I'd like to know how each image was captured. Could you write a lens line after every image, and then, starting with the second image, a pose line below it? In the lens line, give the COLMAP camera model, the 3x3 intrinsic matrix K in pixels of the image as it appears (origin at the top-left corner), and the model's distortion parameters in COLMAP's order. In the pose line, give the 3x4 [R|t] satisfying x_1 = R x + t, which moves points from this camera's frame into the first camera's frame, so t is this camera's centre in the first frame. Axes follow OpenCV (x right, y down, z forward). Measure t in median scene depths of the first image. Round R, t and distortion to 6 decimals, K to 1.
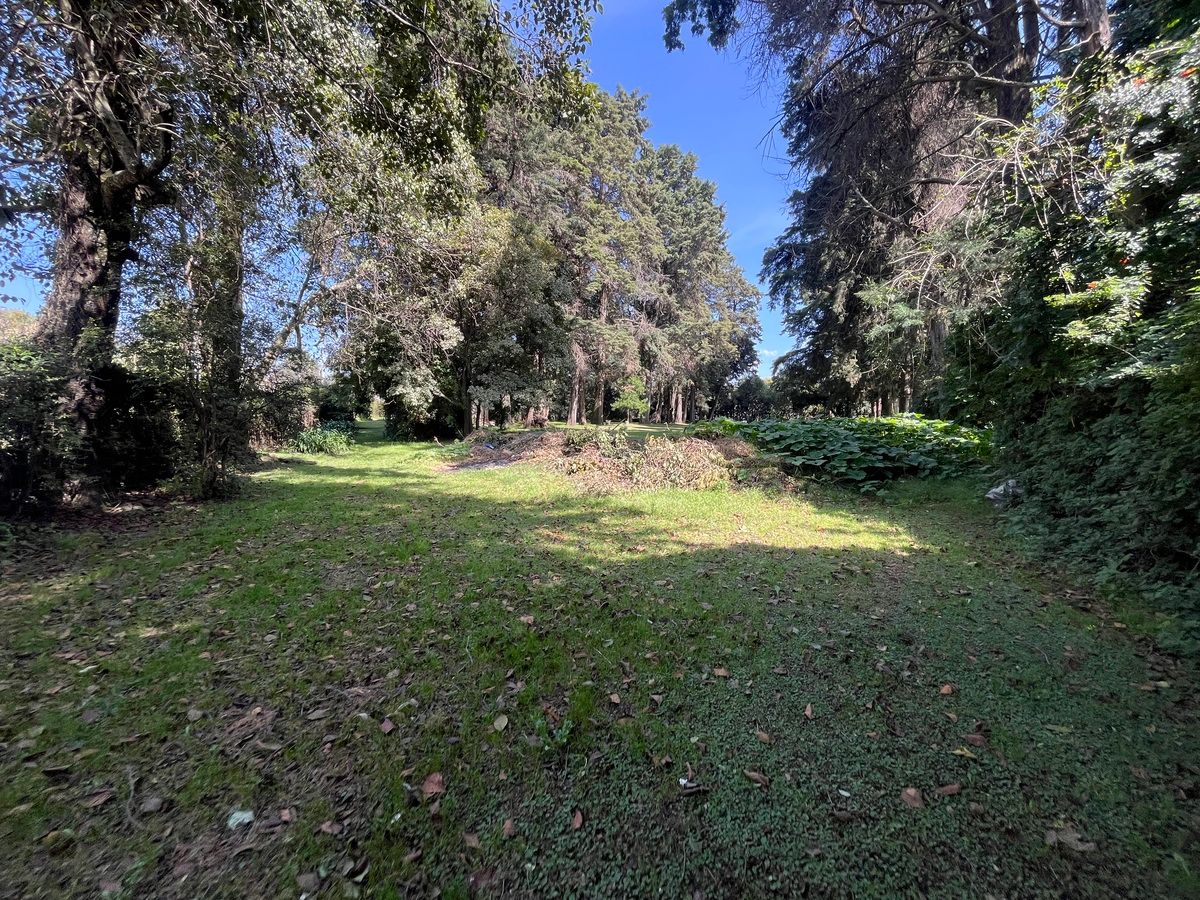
lens RADIAL K [[495.3, 0, 600.0], [0, 495.3, 450.0], [0, 0, 1]] dist [0.000485, 0.000274]
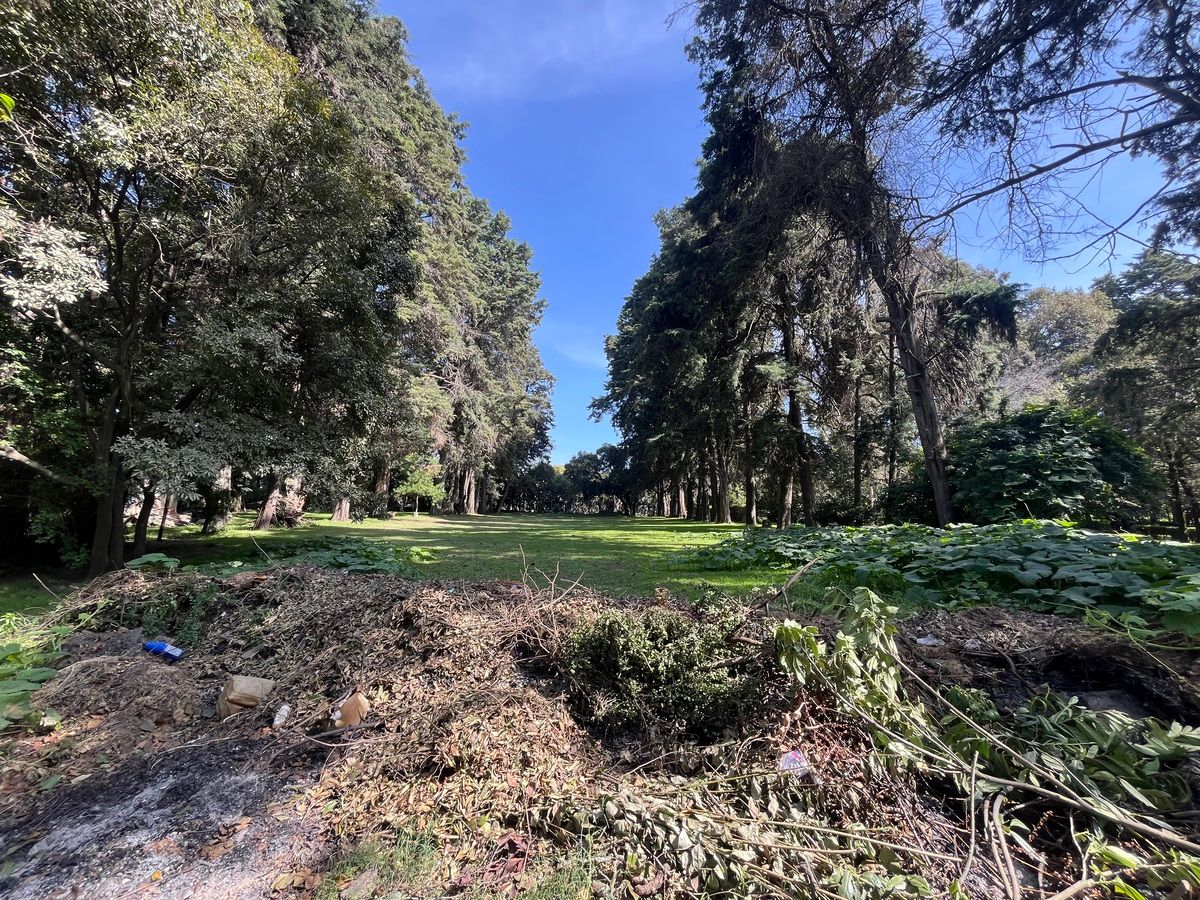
lens RADIAL K [[495.3, 0, 600.0], [0, 495.3, 450.0], [0, 0, 1]] dist [0.000485, 0.000274]
pose [[0.886757, 0.065336, 0.457594, -0.046836], [0.014337, 0.985596, -0.168507, -0.021133], [-0.462013, 0.155985, 0.873048, 0.211381]]
